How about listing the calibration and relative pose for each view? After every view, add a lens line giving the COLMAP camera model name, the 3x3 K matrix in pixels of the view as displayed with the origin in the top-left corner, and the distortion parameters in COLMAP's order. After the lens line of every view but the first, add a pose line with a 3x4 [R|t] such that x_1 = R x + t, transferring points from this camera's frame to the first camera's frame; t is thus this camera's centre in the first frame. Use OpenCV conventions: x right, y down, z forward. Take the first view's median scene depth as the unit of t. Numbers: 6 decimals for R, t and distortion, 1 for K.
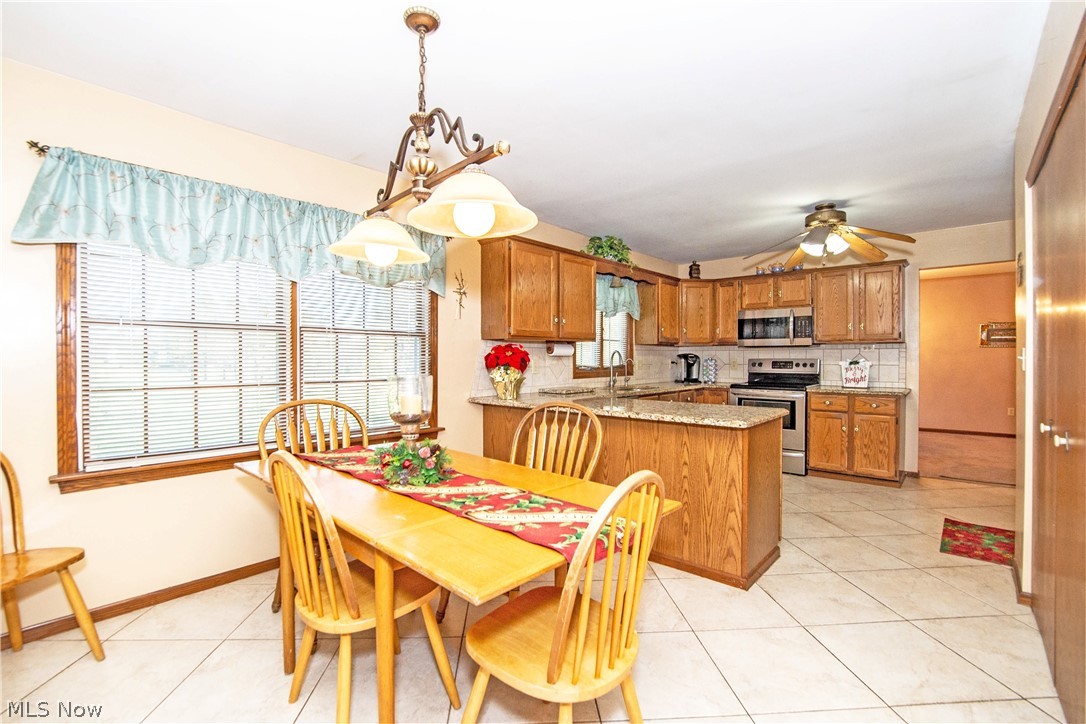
lens RADIAL K [[488.6, 0, 536.4], [0, 488.6, 360.9], [0, 0, 1]] dist [-0.034802, 0.002337]
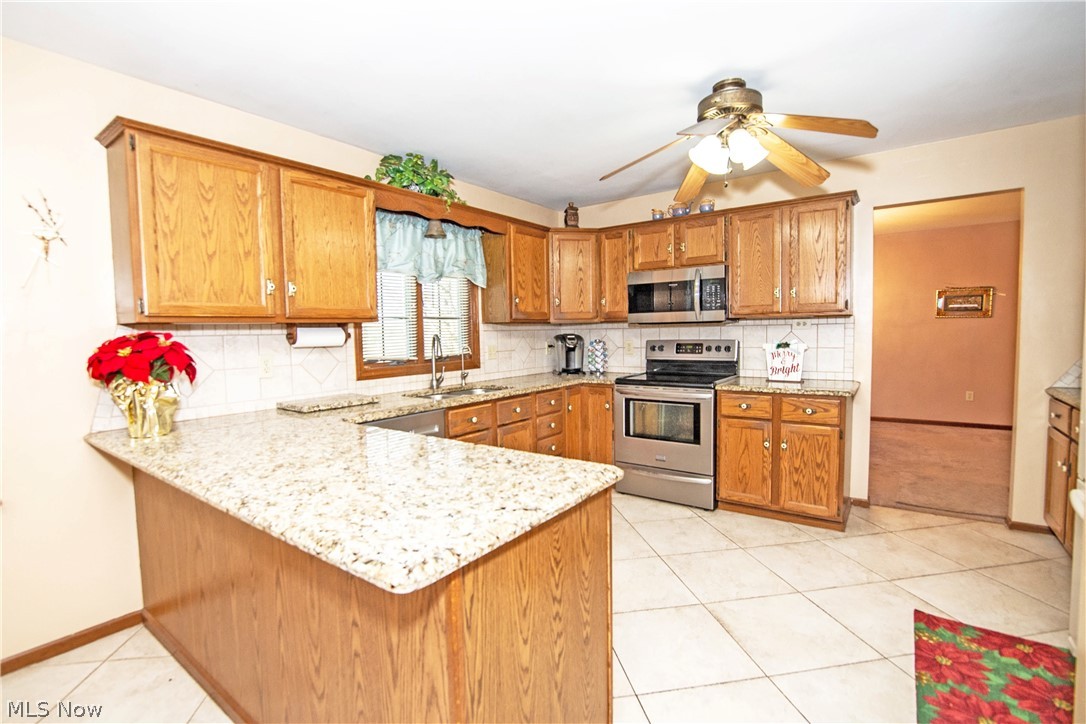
lens RADIAL K [[488.6, 0, 547.3], [0, 488.6, 361.3], [0, 0, 1]] dist [-0.034802, 0.002337]
pose [[0.994510, -0.025160, 0.101574, 0.249659], [0.019654, 0.998301, 0.054847, -0.017979], [-0.102782, -0.052549, 0.993315, 0.339217]]
